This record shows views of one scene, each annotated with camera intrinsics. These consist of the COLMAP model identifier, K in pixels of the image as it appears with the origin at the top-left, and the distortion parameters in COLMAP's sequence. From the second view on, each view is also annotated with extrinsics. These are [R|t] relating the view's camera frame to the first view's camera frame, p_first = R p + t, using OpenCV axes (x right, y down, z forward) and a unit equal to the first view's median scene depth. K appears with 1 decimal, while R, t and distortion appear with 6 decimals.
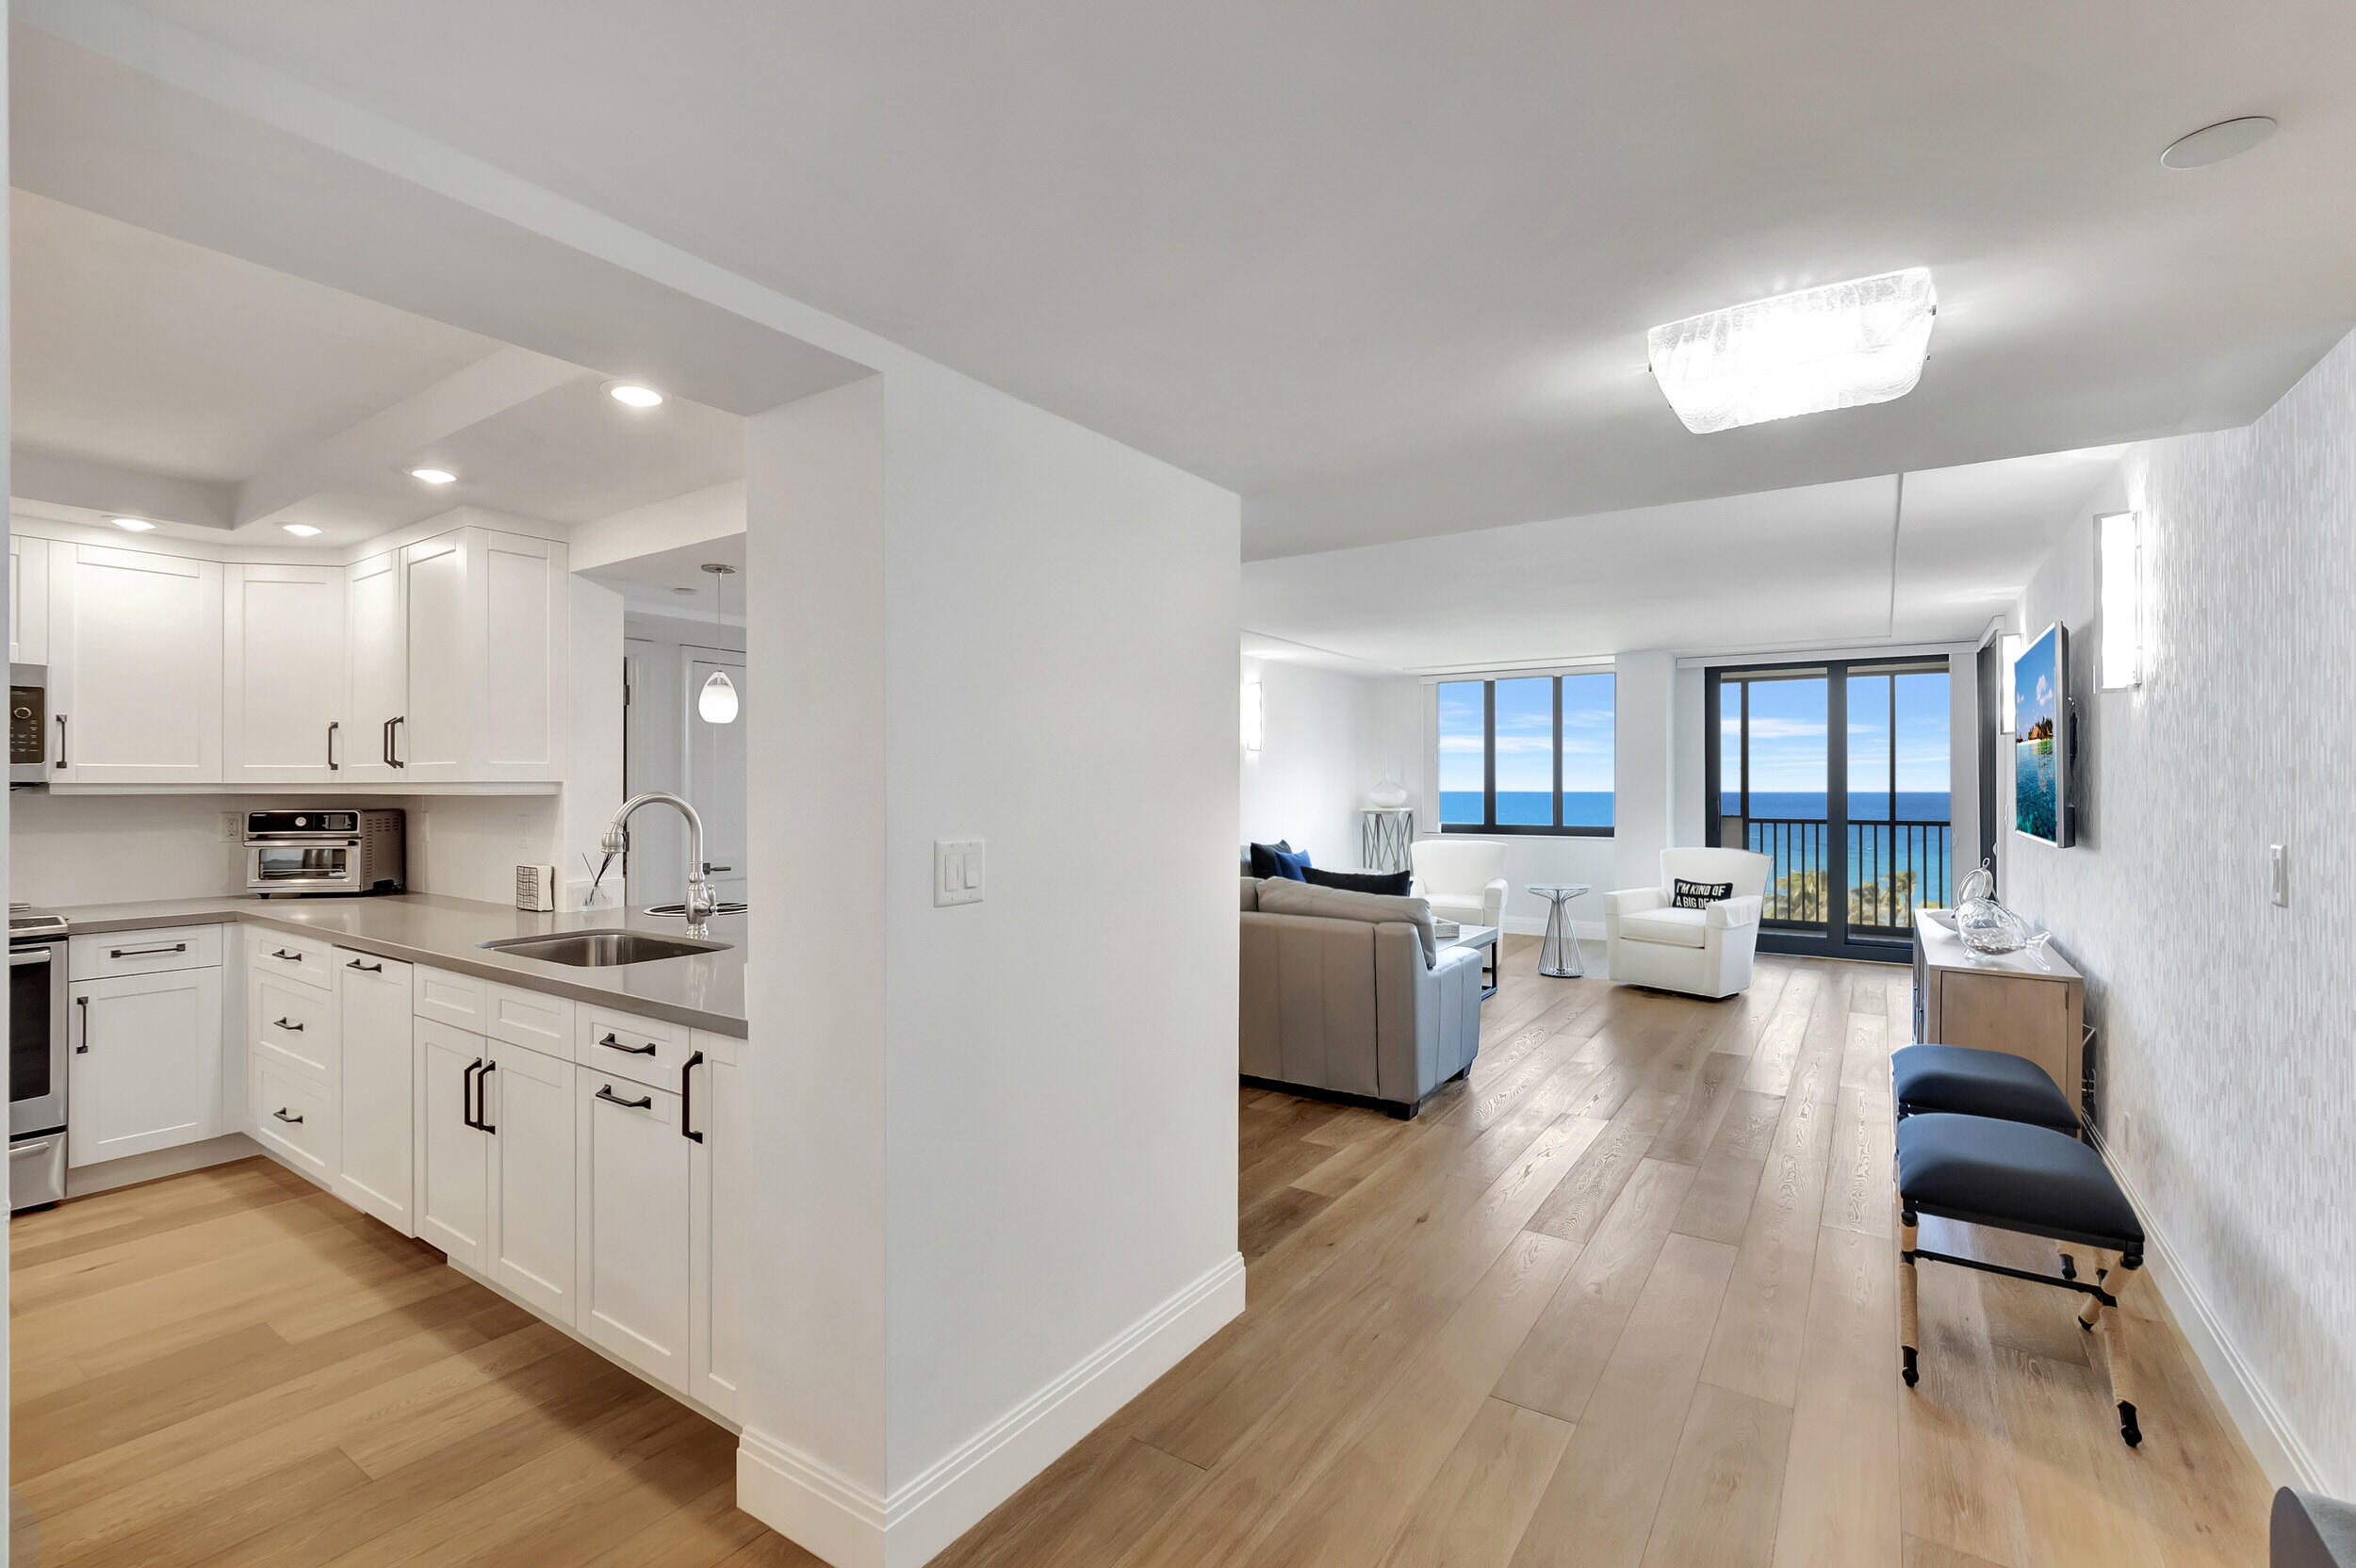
lens RADIAL K [[1026.9, 0, 1180.0], [0, 1026.9, 771.7], [0, 0, 1]] dist [-0.016063, 0.001899]
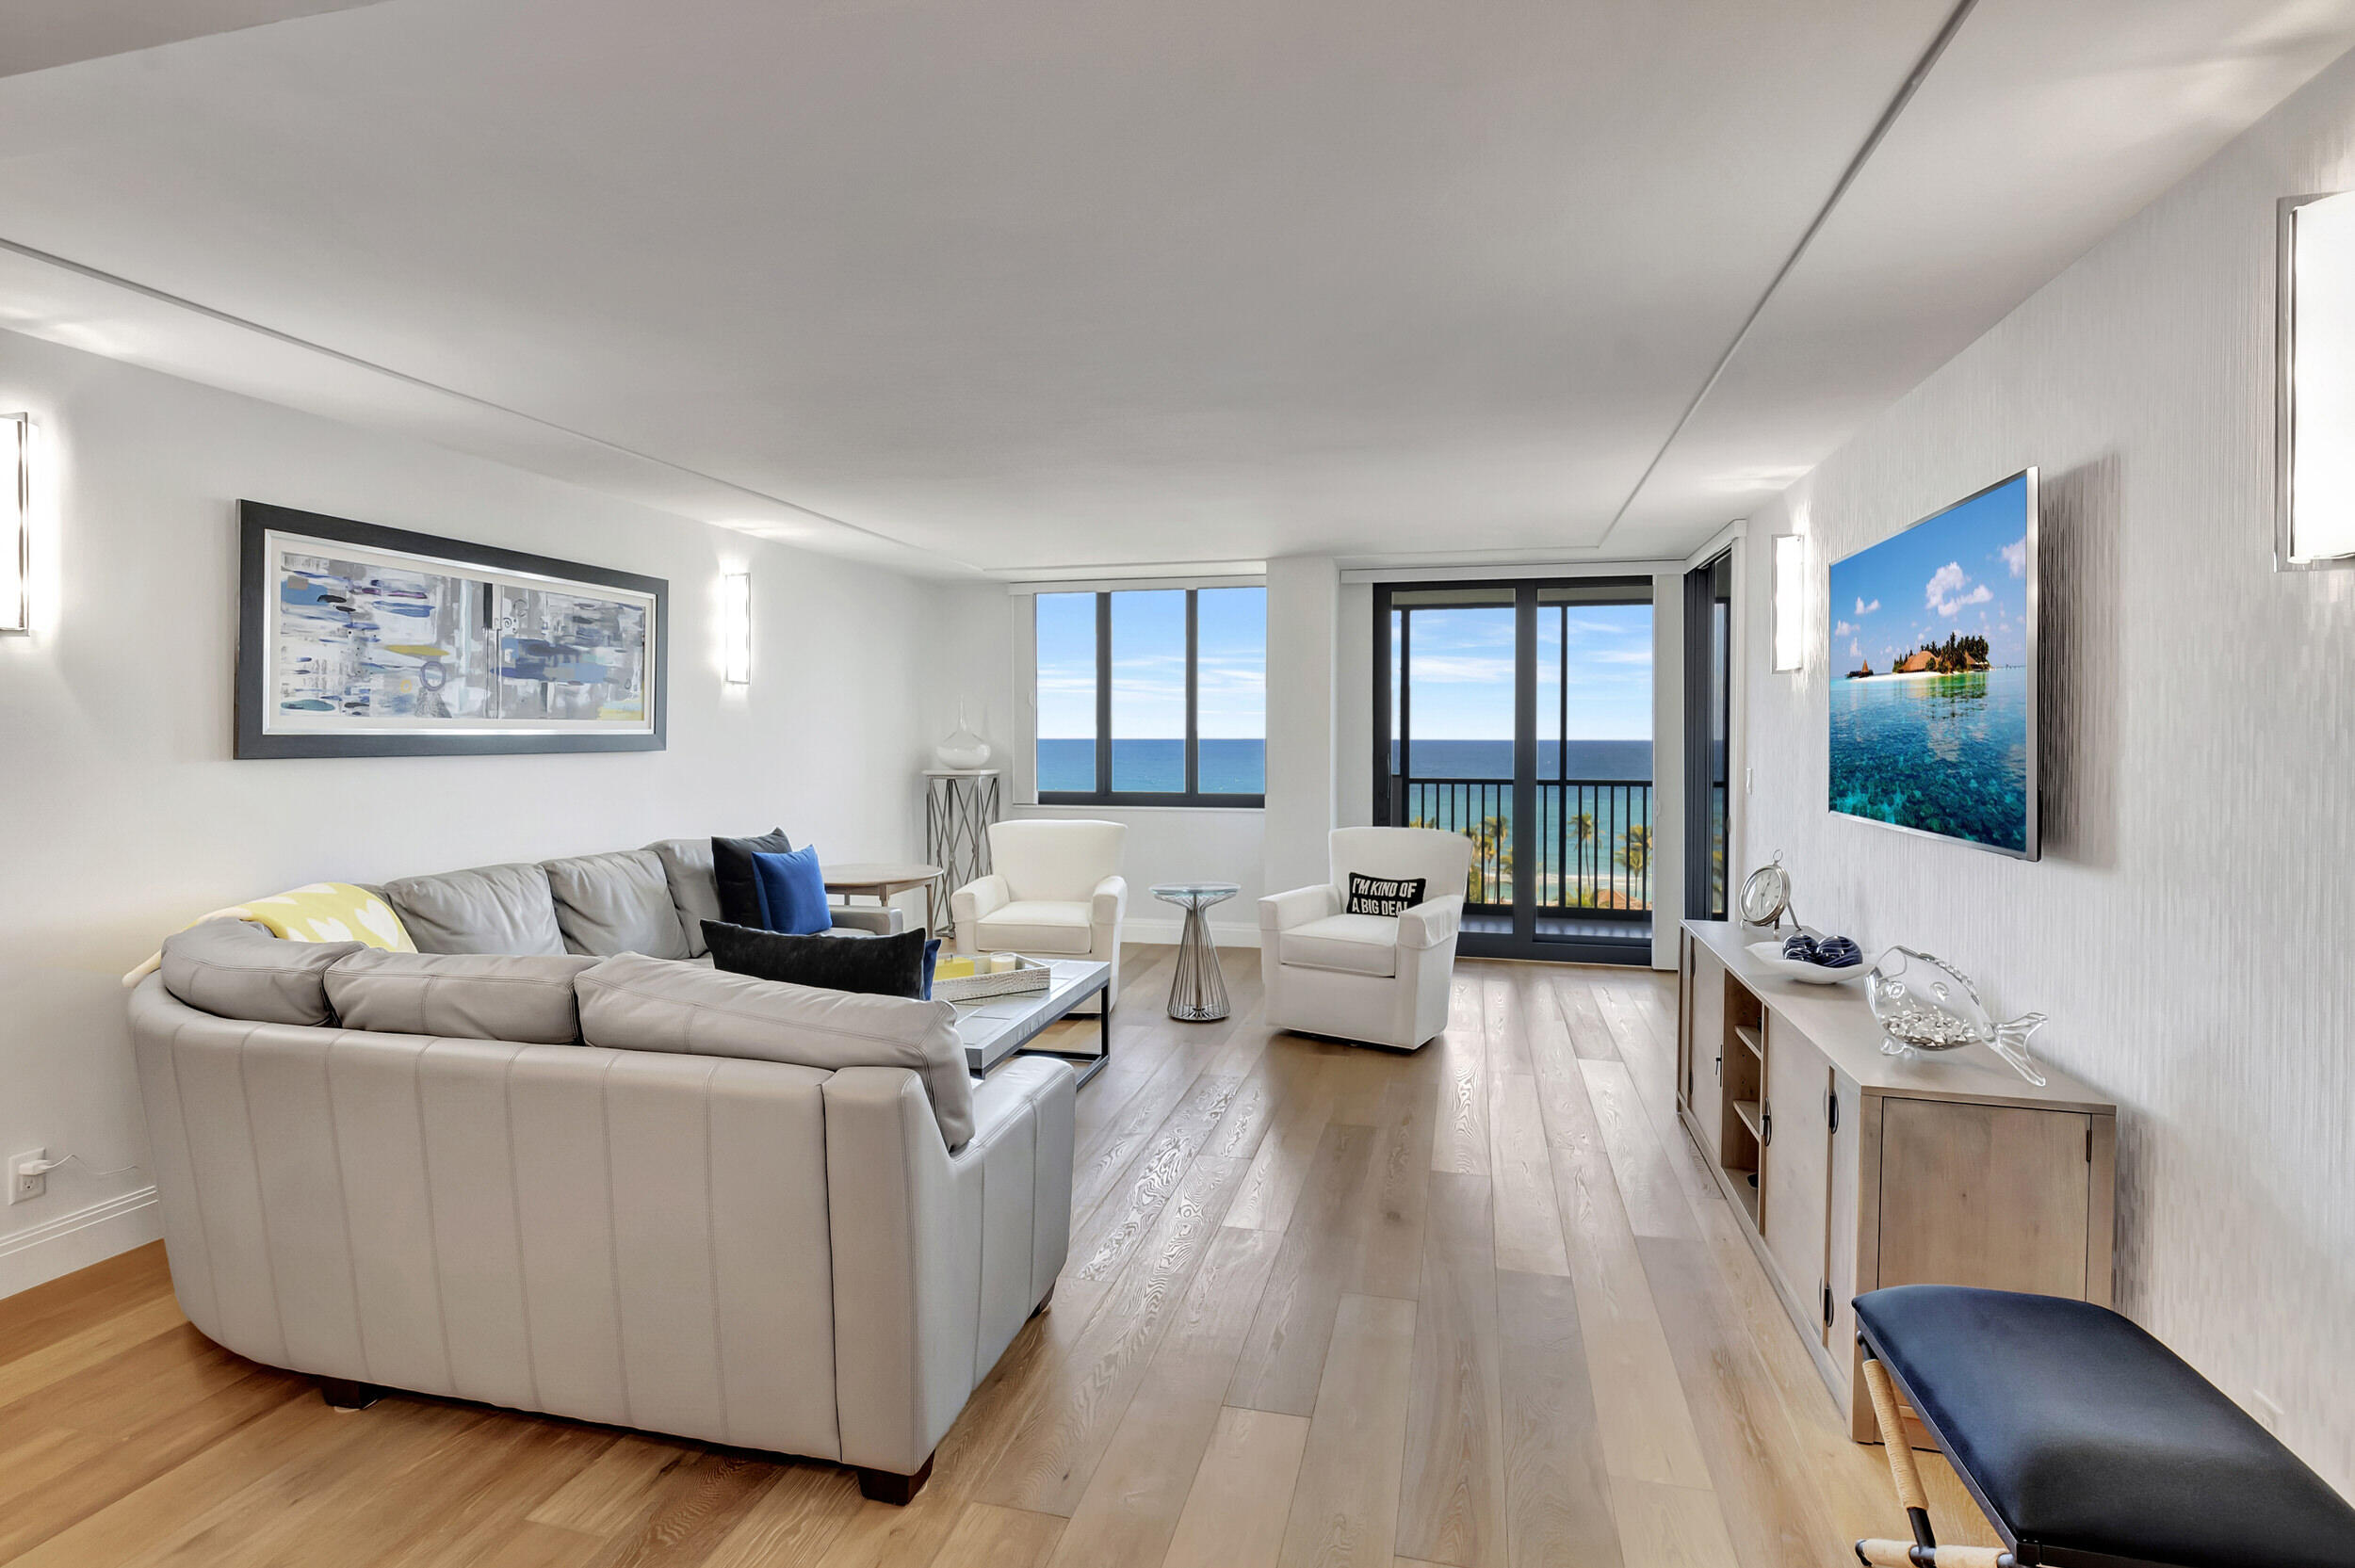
lens RADIAL K [[1159.2, 0, 1171.3], [0, 1159.2, 734.5], [0, 0, 1]] dist [-0.002806, -0.003069]
pose [[0.940778, 0.000224, 0.339024, 0.089840], [-0.005263, 0.999889, 0.013946, -0.001552], [-0.338983, -0.014904, 0.940674, 0.274018]]
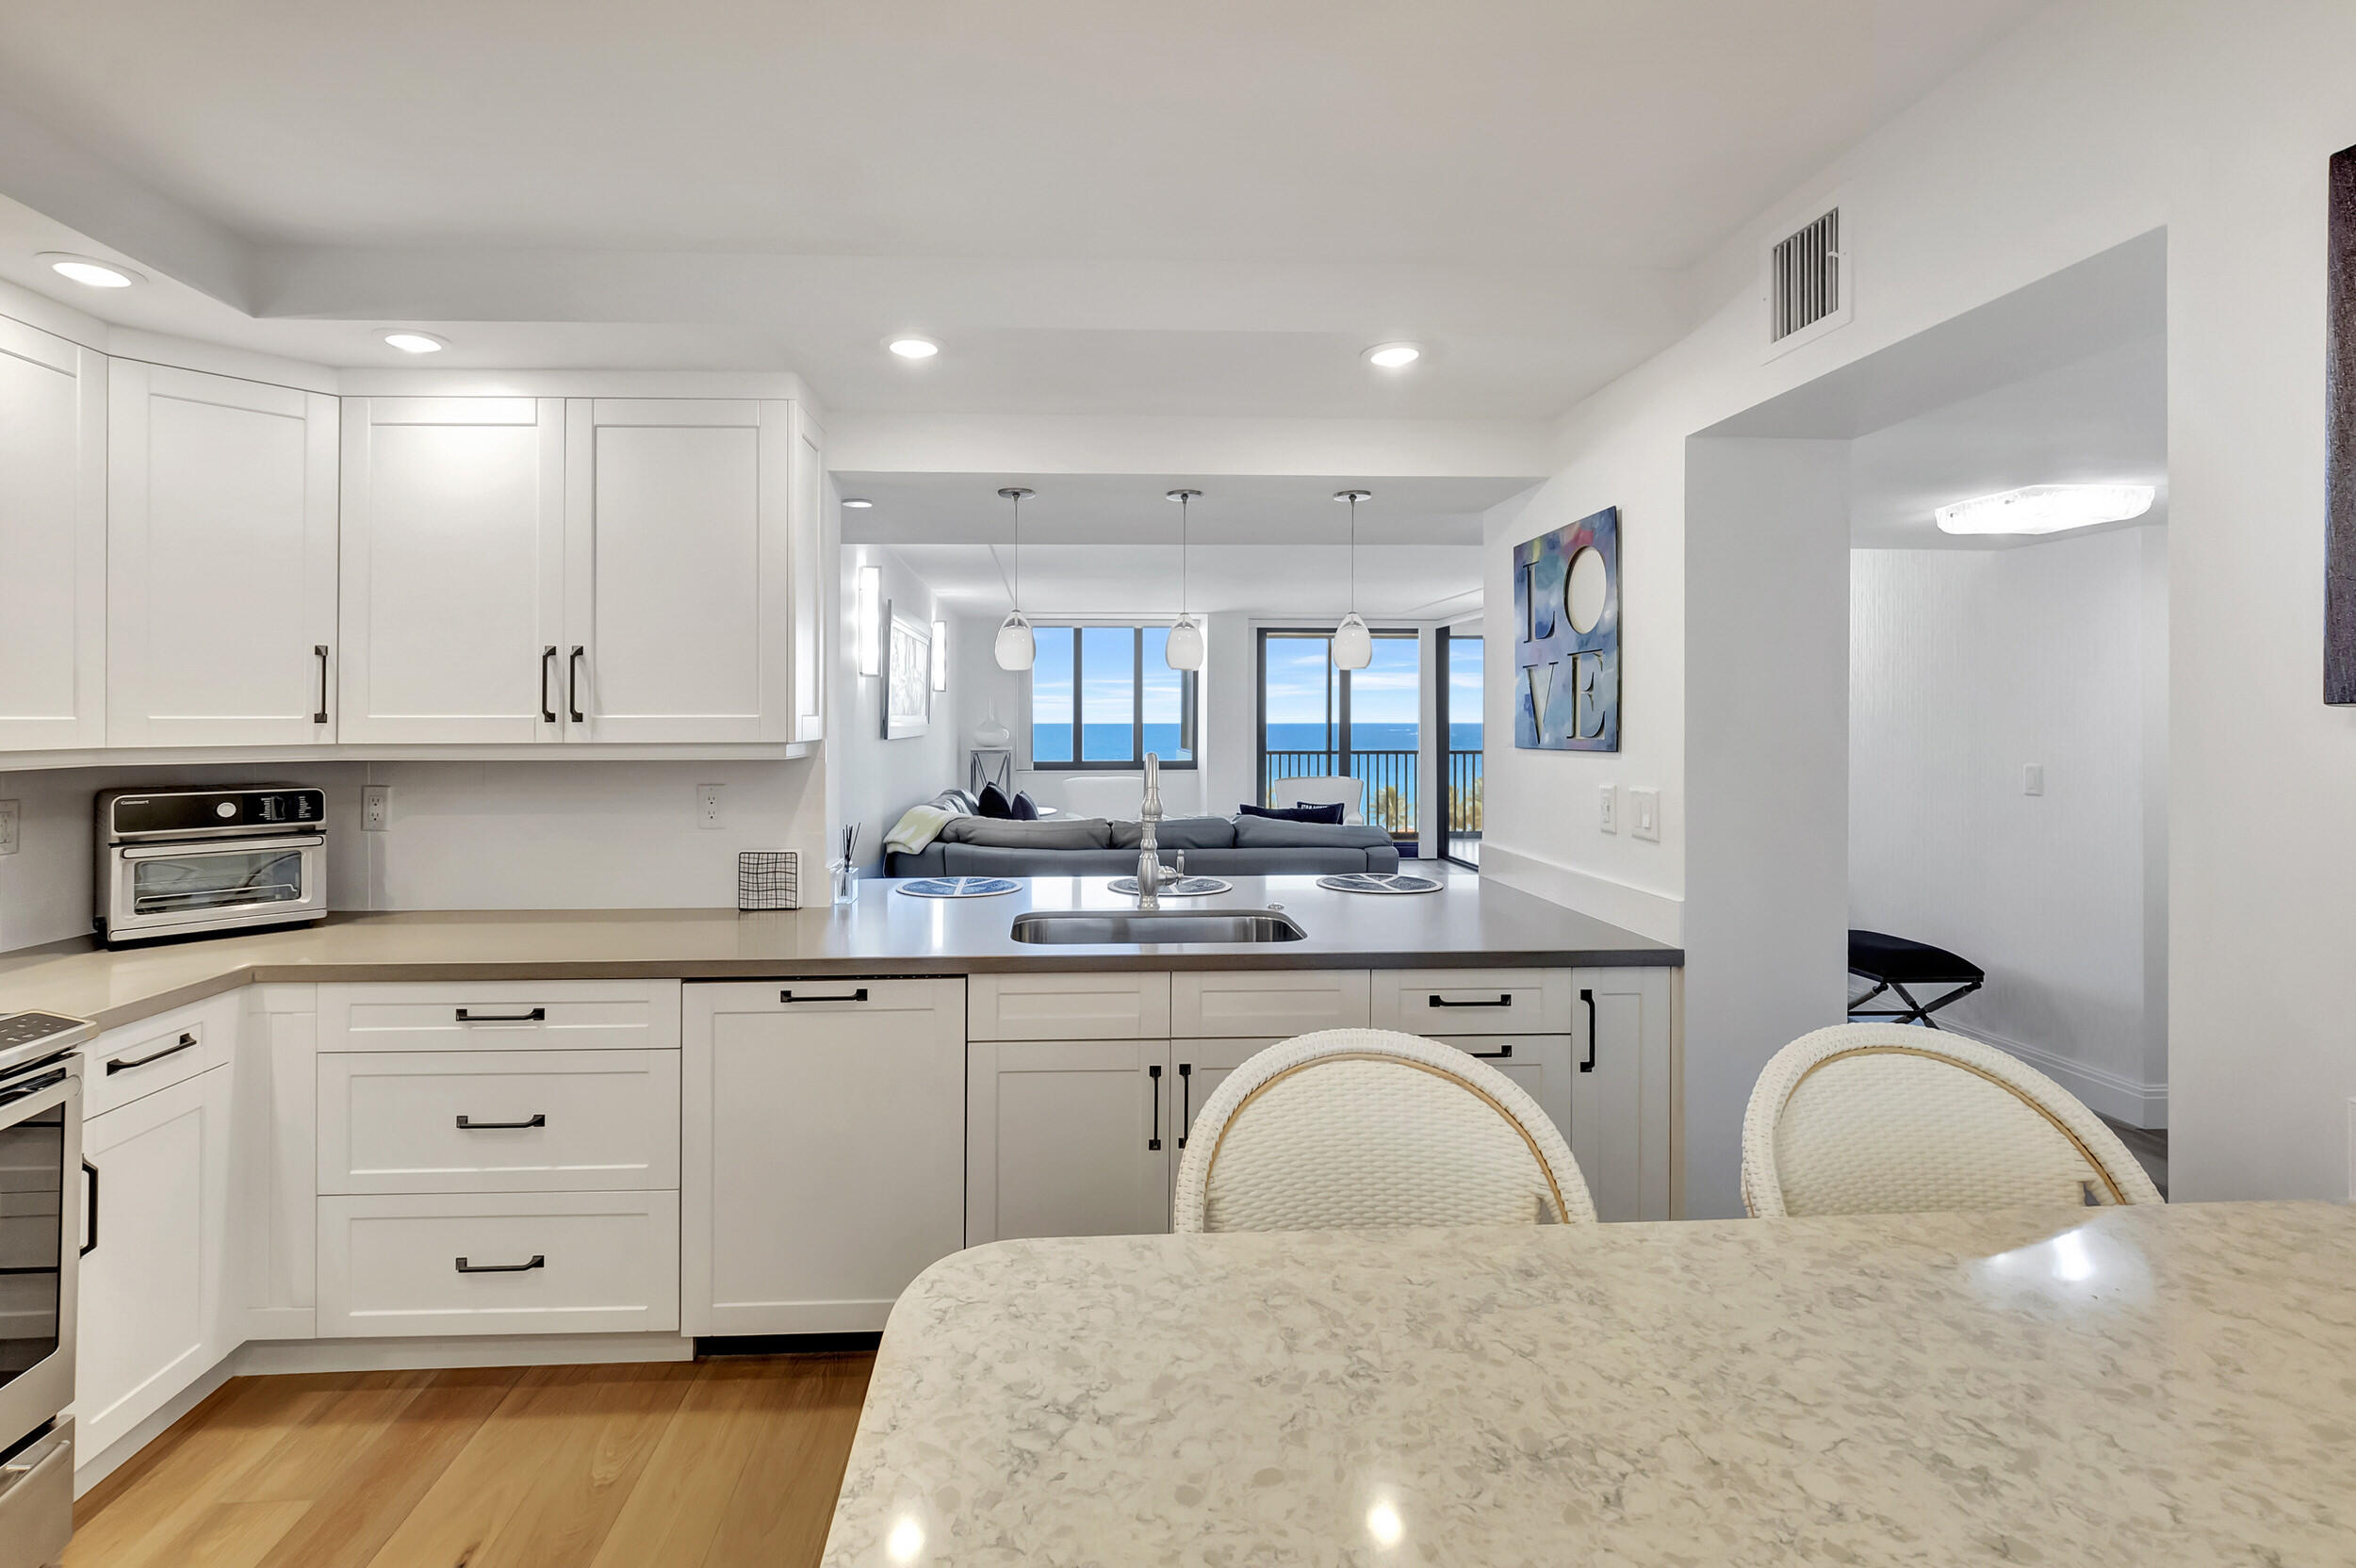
lens RADIAL K [[1026.9, 0, 1102.8], [0, 1026.9, 716.0], [0, 0, 1]] dist [-0.016063, 0.001899]
pose [[0.812631, 0.000978, 0.582777, -0.424307], [-0.006866, 0.999945, 0.007896, -0.007905], [-0.582738, -0.010418, 0.812594, 0.113430]]
